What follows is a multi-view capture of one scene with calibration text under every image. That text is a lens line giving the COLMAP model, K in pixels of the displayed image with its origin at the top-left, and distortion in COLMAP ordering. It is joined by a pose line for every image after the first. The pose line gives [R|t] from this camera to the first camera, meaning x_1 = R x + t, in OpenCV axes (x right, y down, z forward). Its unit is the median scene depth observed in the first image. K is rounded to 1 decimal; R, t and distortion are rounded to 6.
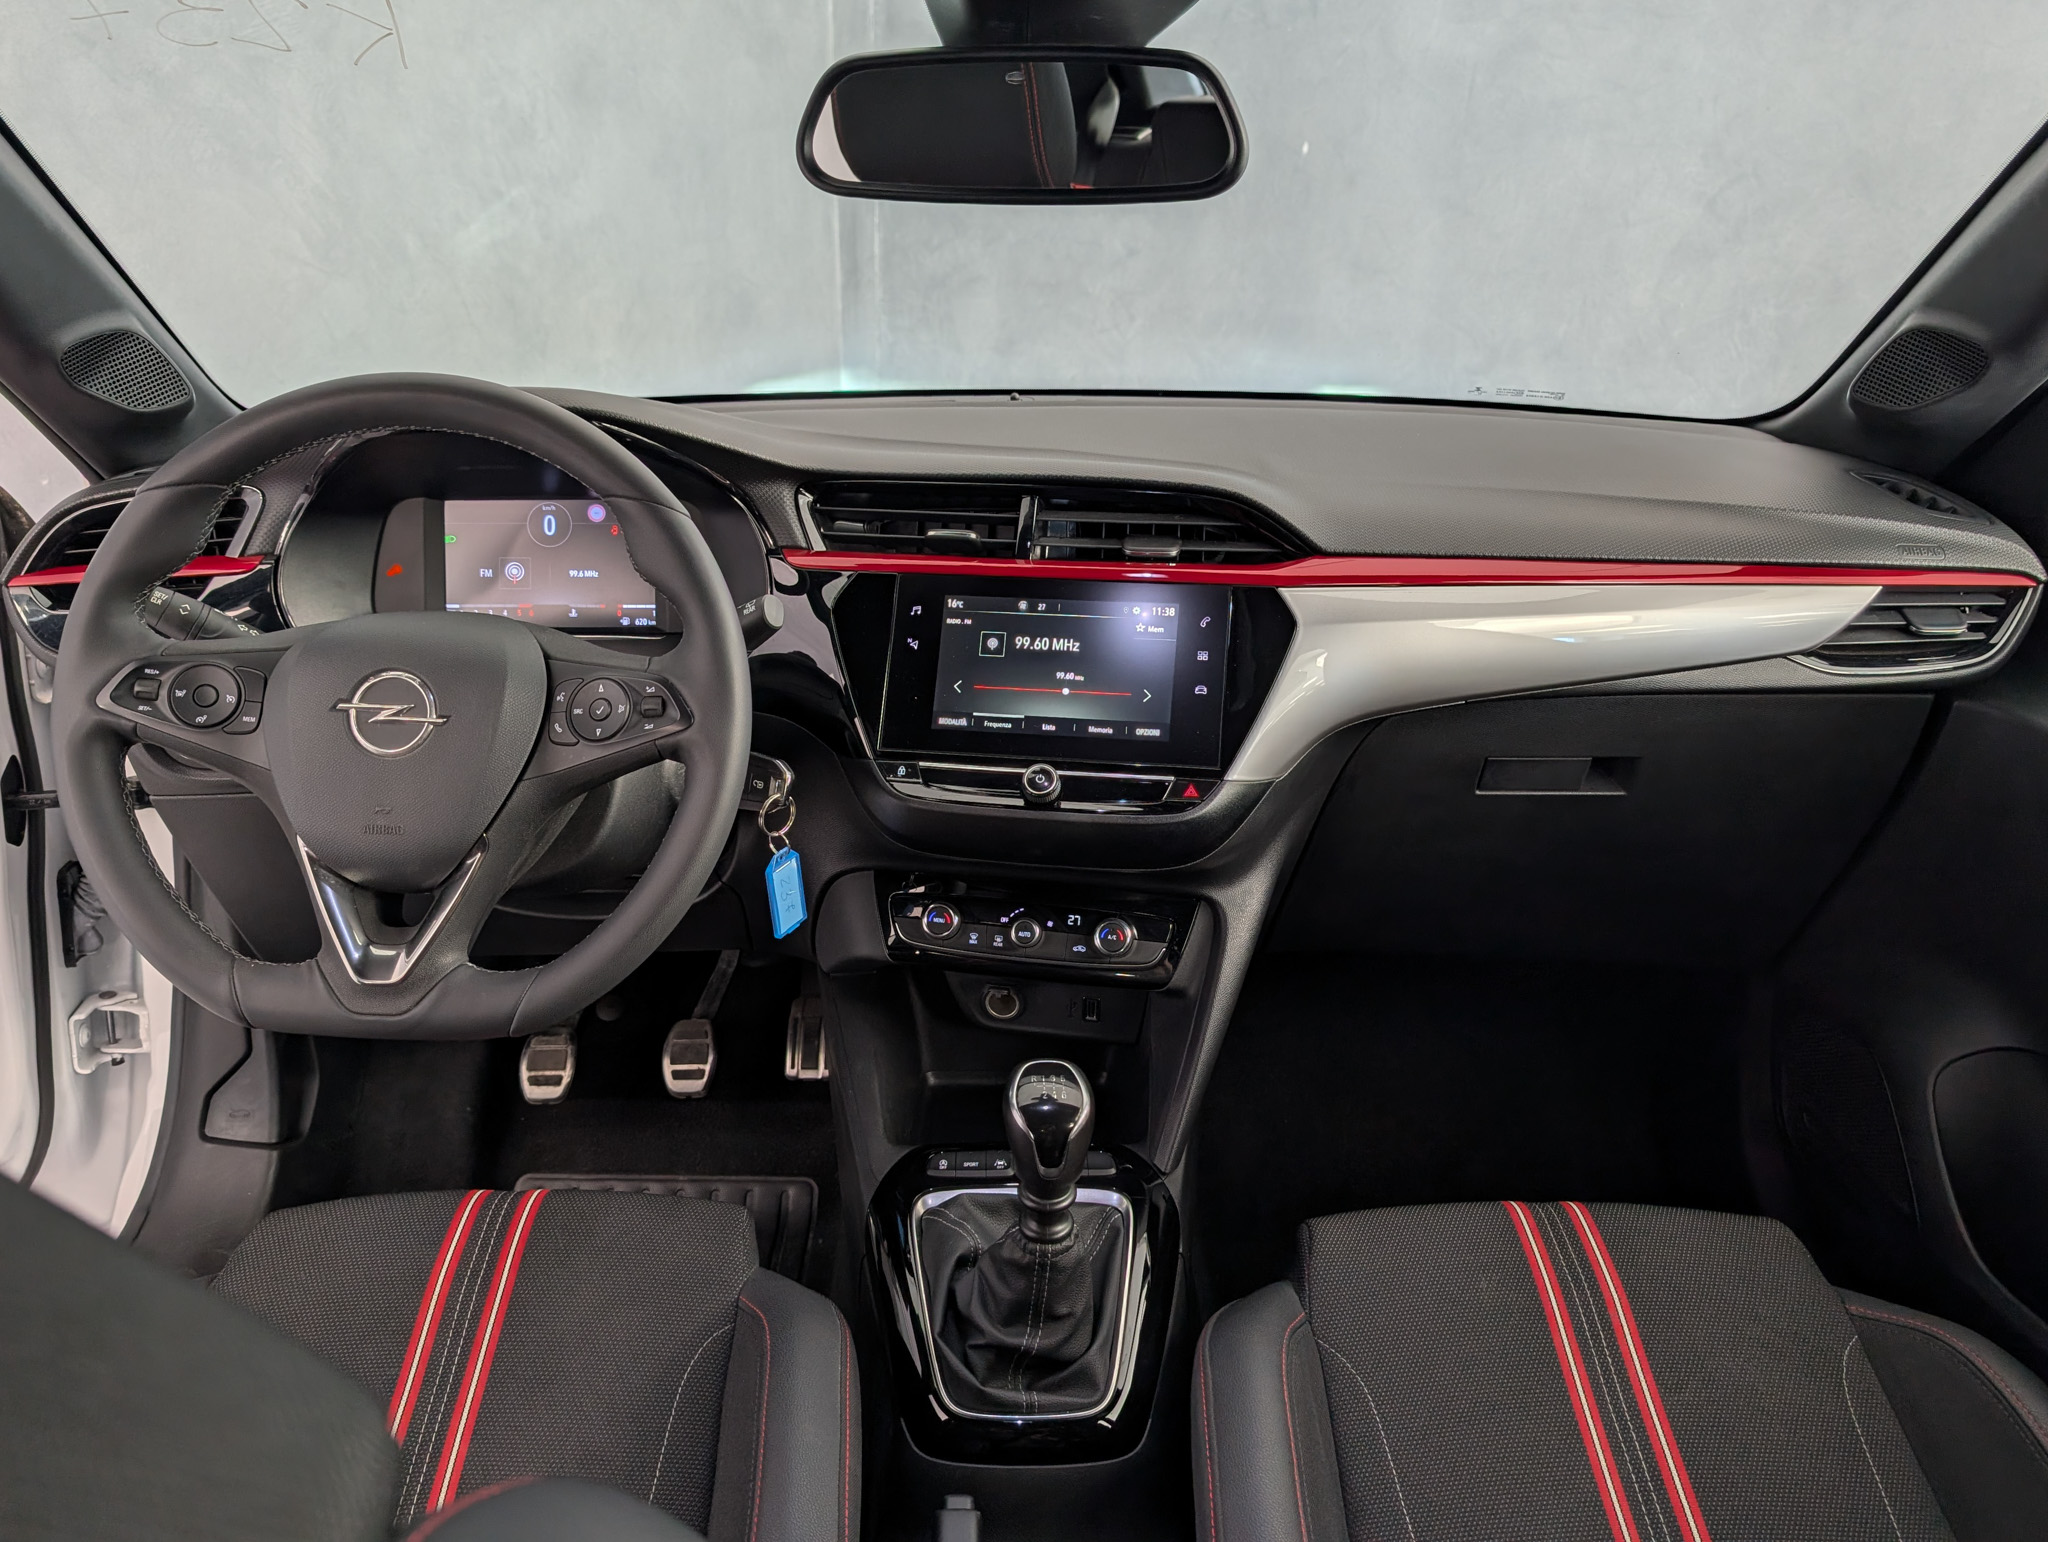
lens RADIAL K [[1539.0, 0, 1001.2], [0, 1539.0, 773.6], [0, 0, 1]] dist [0.028293, -0.047544]
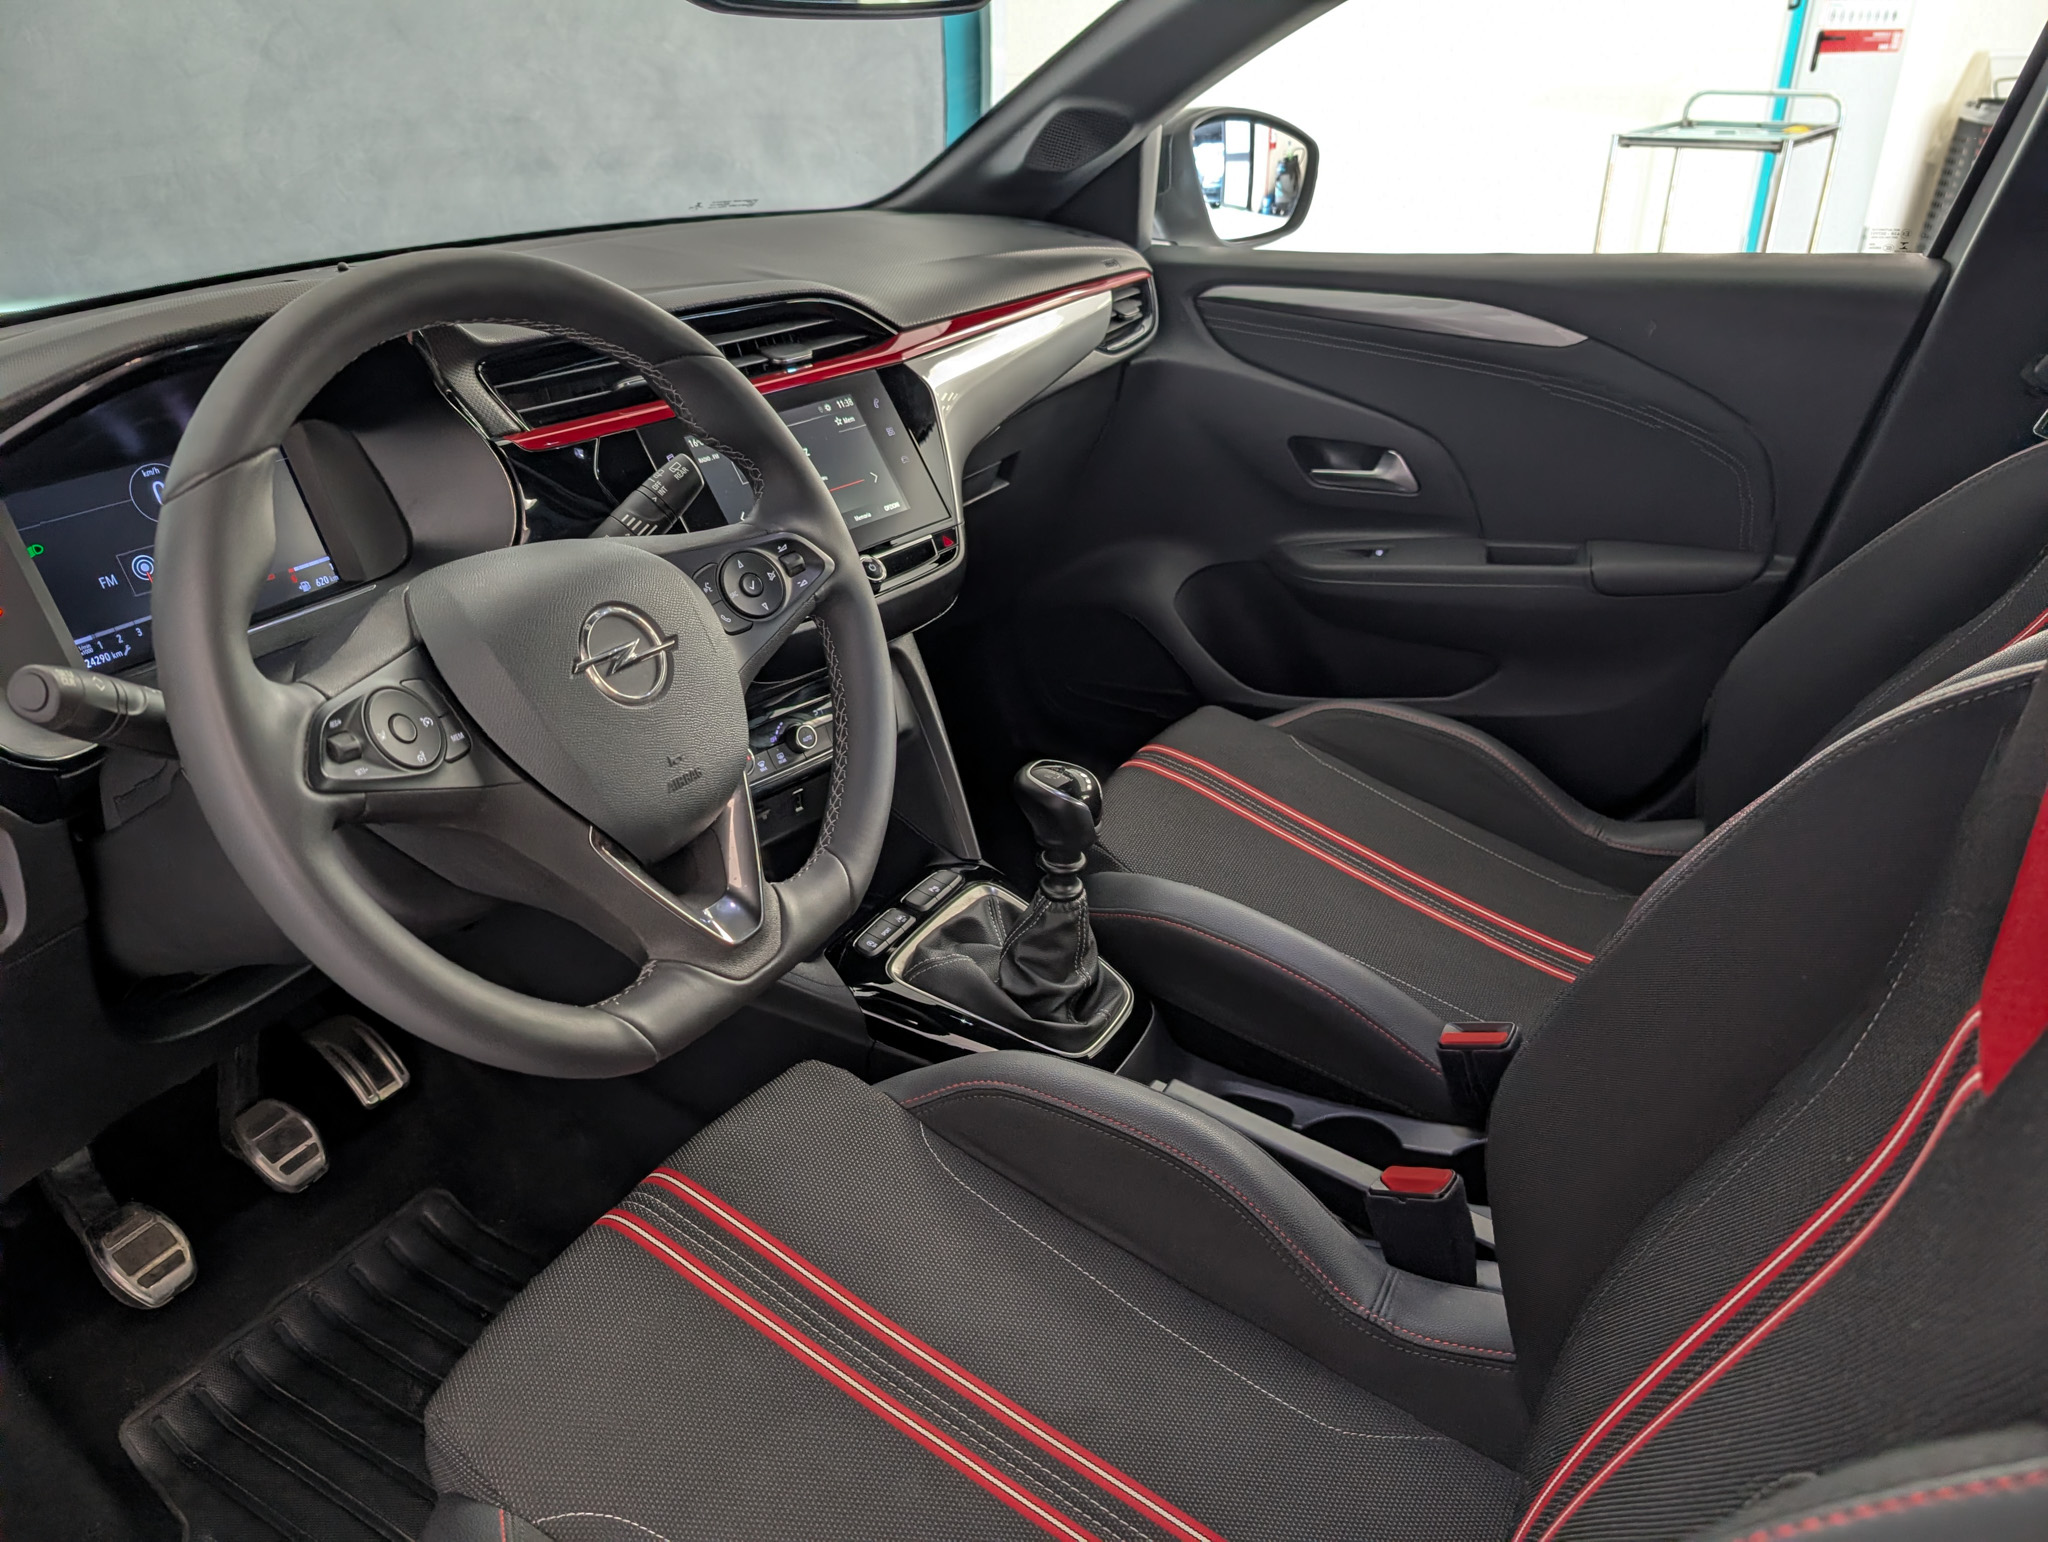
lens RADIAL K [[1475.8, 0, 1037.6], [0, 1475.8, 799.8], [0, 0, 1]] dist [0.009956, -0.003067]
pose [[0.485625, -0.413355, 0.770263, -0.600871], [0.328635, 0.902830, 0.277302, -0.074598], [-0.810041, 0.118471, 0.574280, 0.231138]]
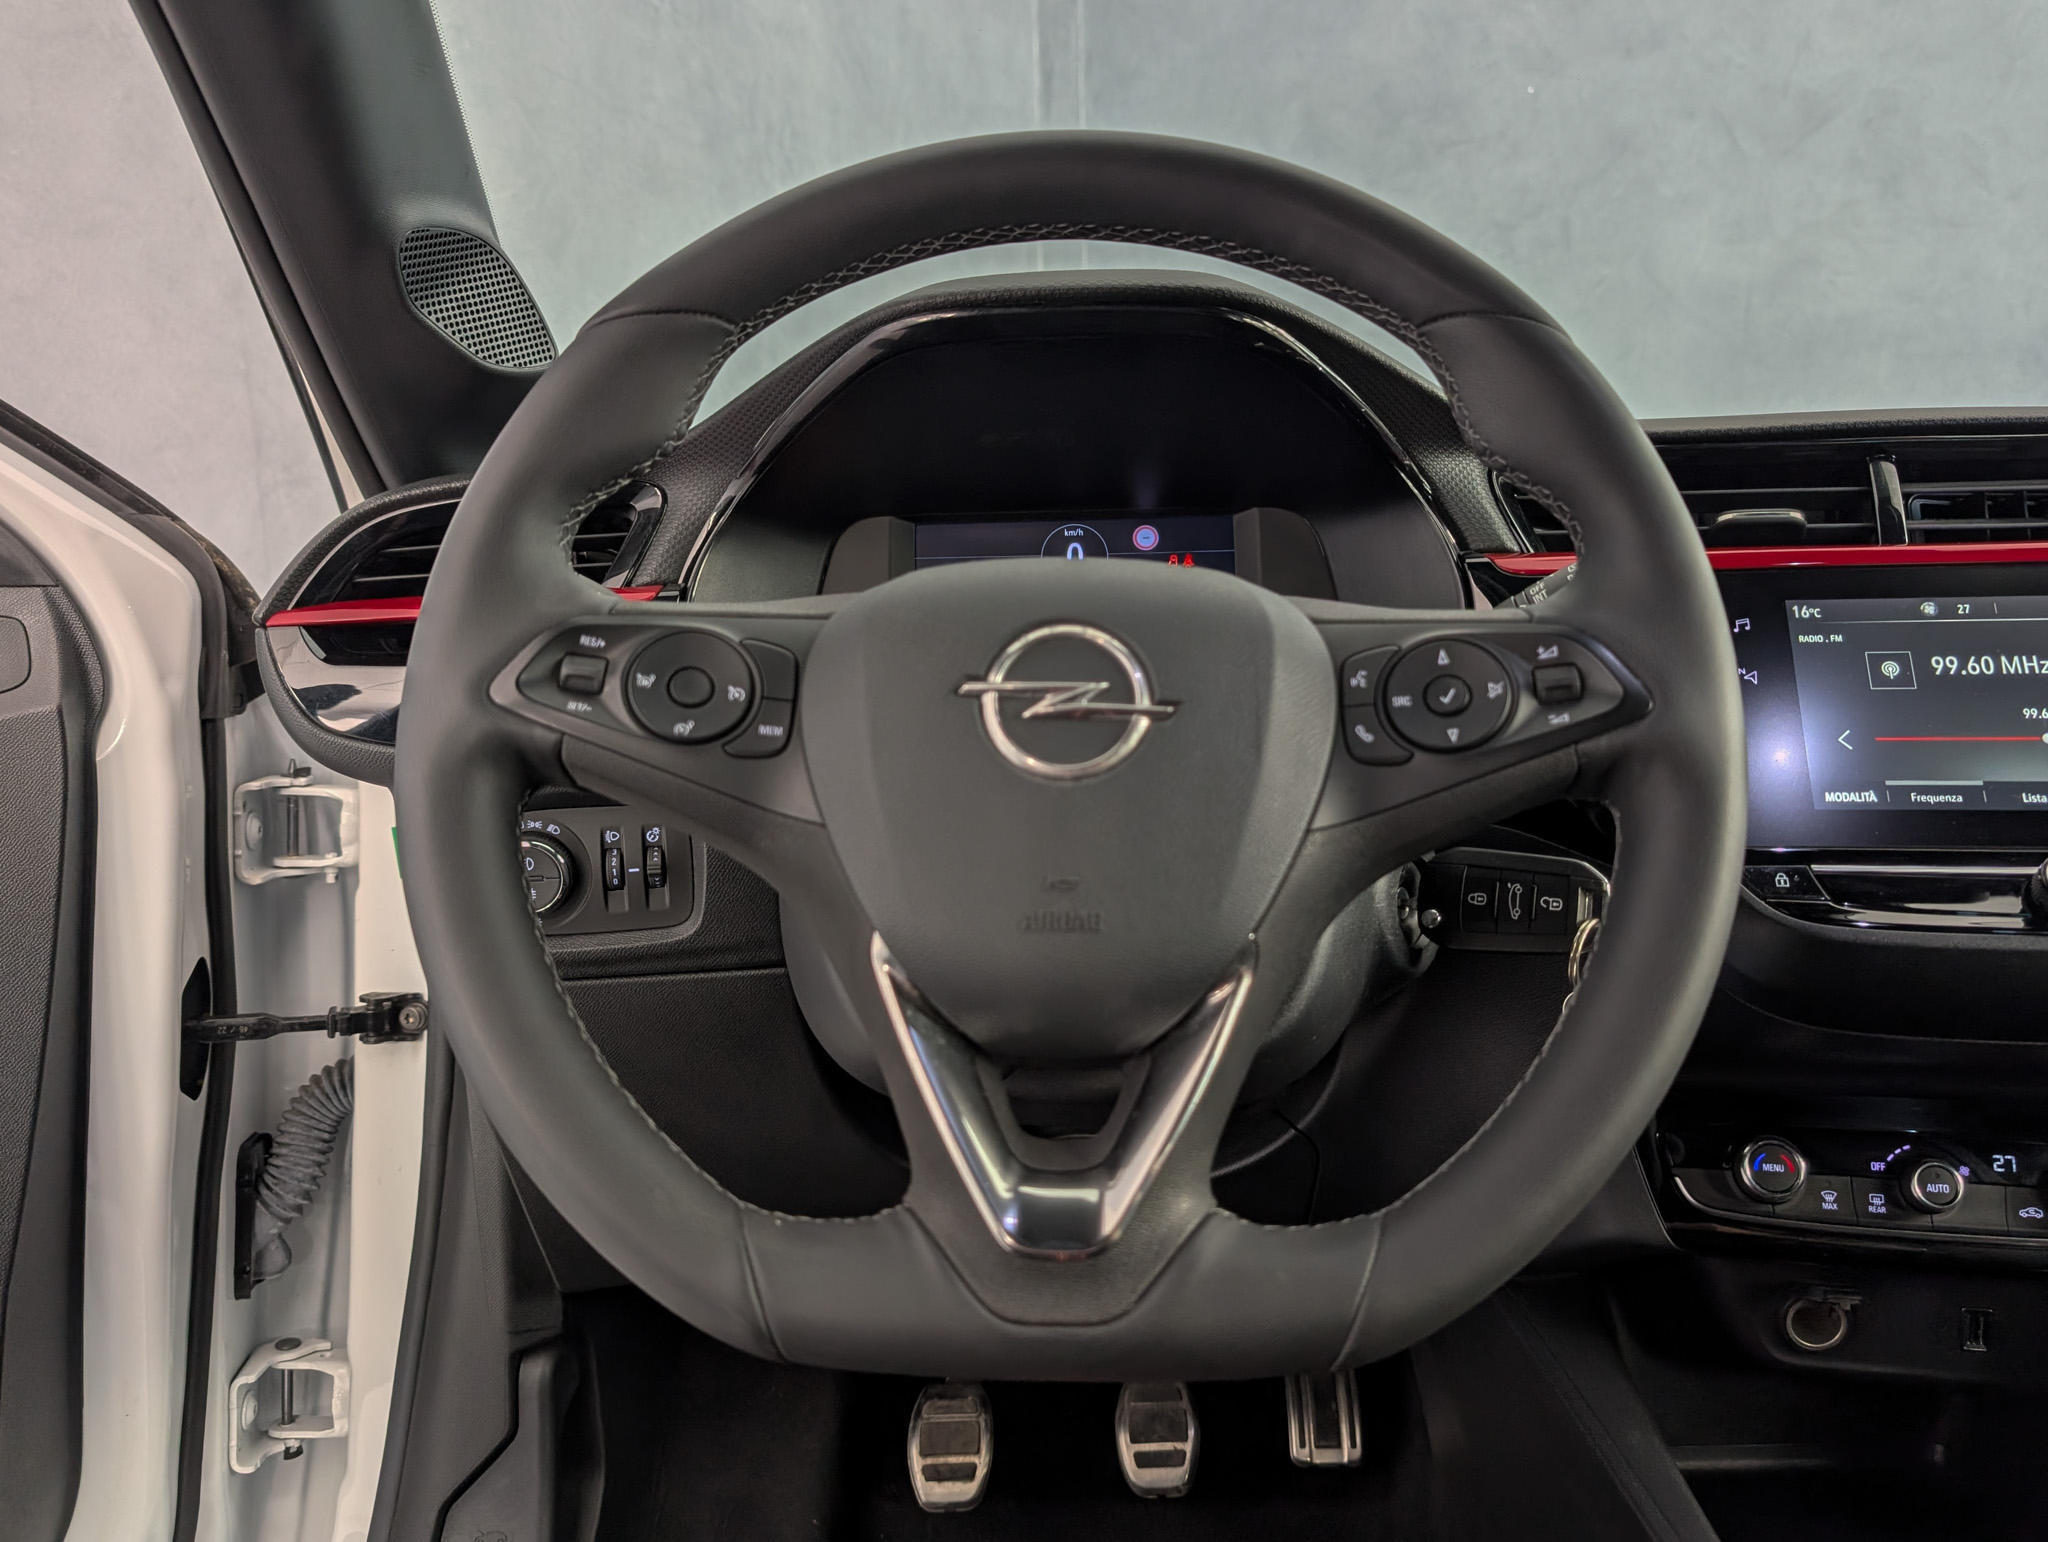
lens RADIAL K [[1545.2, 0, 1024.0], [0, 1545.2, 771.0], [0, 0, 1]] dist [0.009496, 0.001299]
pose [[0.999275, -0.027660, -0.026172, -0.261590], [0.021168, 0.974814, -0.222011, 0.063490], [0.031654, 0.221296, 0.974693, 0.337667]]
